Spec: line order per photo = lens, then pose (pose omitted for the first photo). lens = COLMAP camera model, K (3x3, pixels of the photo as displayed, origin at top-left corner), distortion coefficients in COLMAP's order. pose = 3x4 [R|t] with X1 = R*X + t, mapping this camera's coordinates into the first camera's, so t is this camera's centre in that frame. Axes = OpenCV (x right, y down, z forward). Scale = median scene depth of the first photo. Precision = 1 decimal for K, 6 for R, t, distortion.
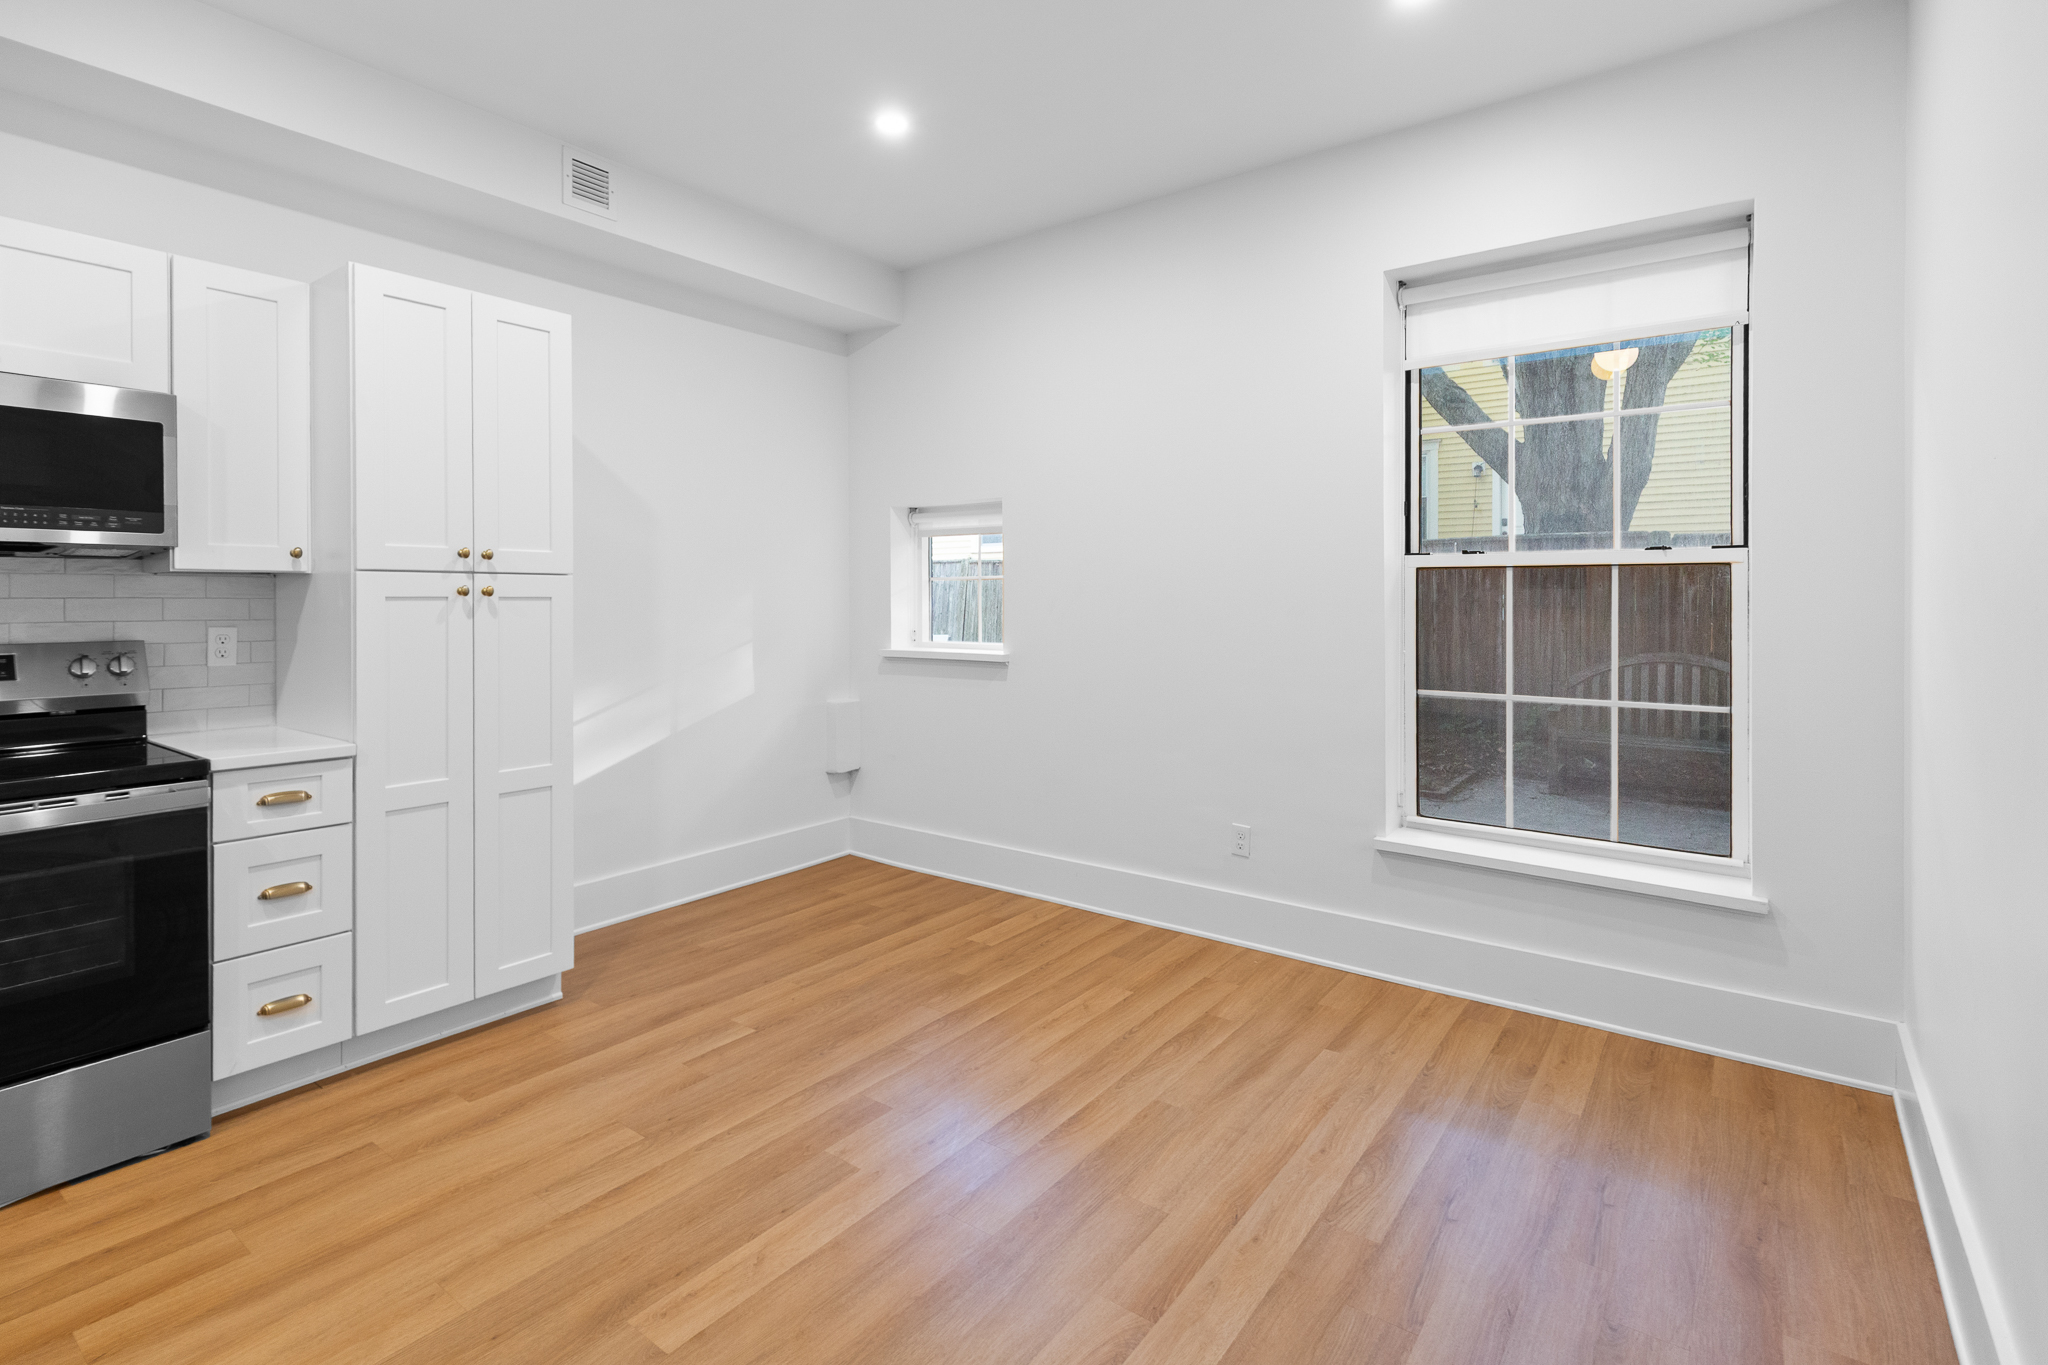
lens RADIAL K [[954.2, 0, 1026.3], [0, 954.2, 599.3], [0, 0, 1]] dist [0.007731, -0.000111]
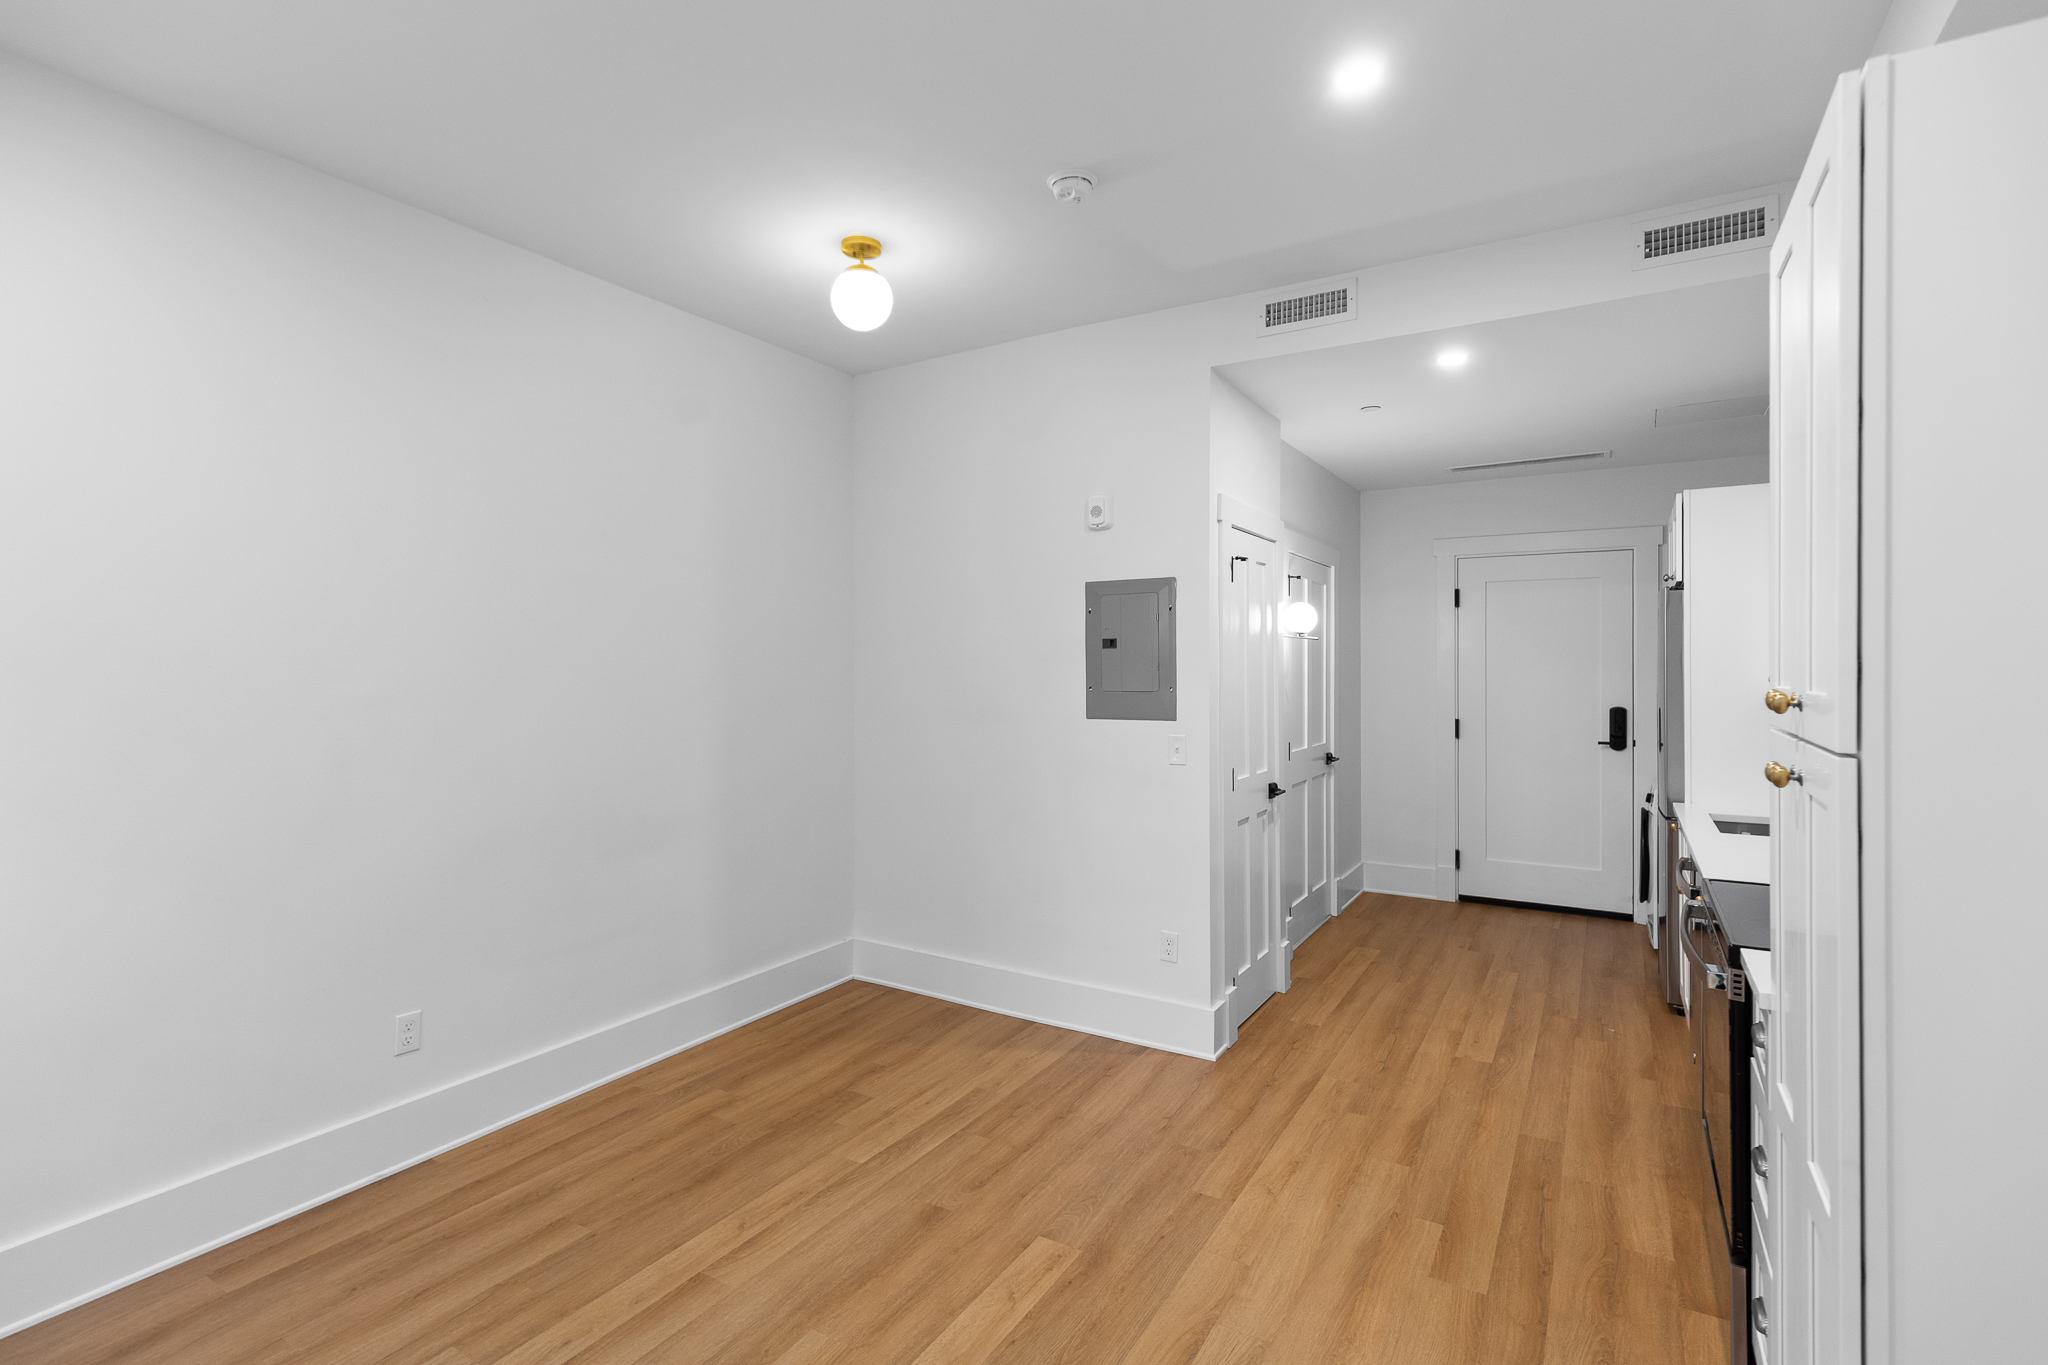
lens RADIAL K [[974.0, 0, 1024.4], [0, 974.0, 659.0], [0, 0, 1]] dist [0.005087, -0.000040]
pose [[-0.995380, 0.003367, -0.095956, -0.122474], [0.003738, 0.999986, -0.003679, -0.072197], [0.095942, -0.004020, -0.995379, 1.518680]]
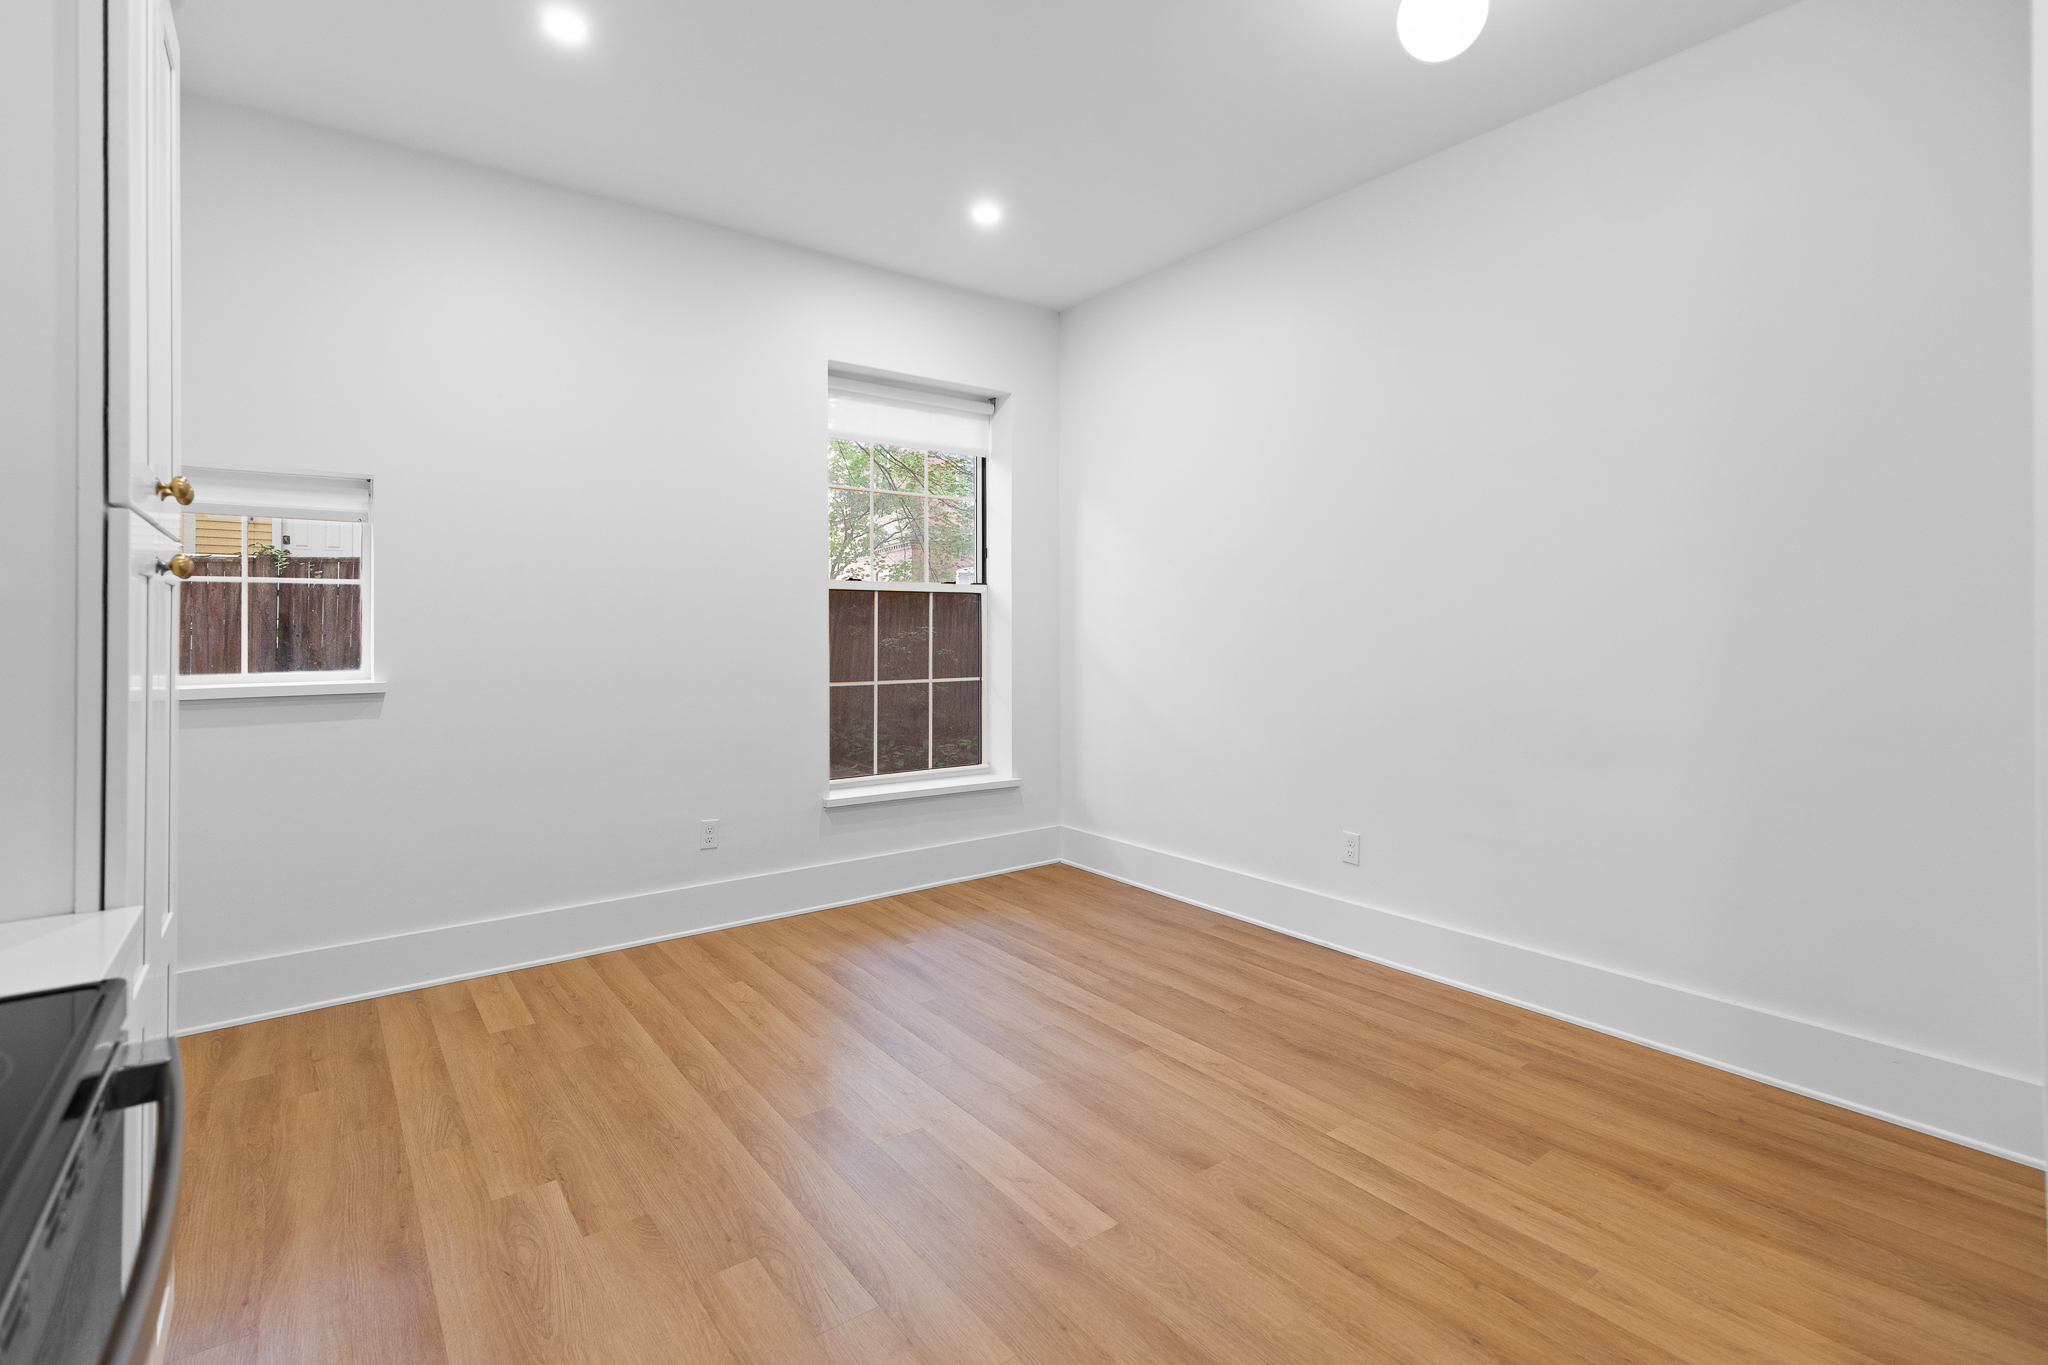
lens RADIAL K [[954.3, 0, 1010.5], [0, 954.3, 617.3], [0, 0, 1]] dist [0.004998, 0.000065]
pose [[0.292841, 0.008588, 0.956122, -0.935807], [0.003409, 0.999944, -0.010026, 0.023444], [-0.956155, 0.006195, 0.292796, 0.463205]]
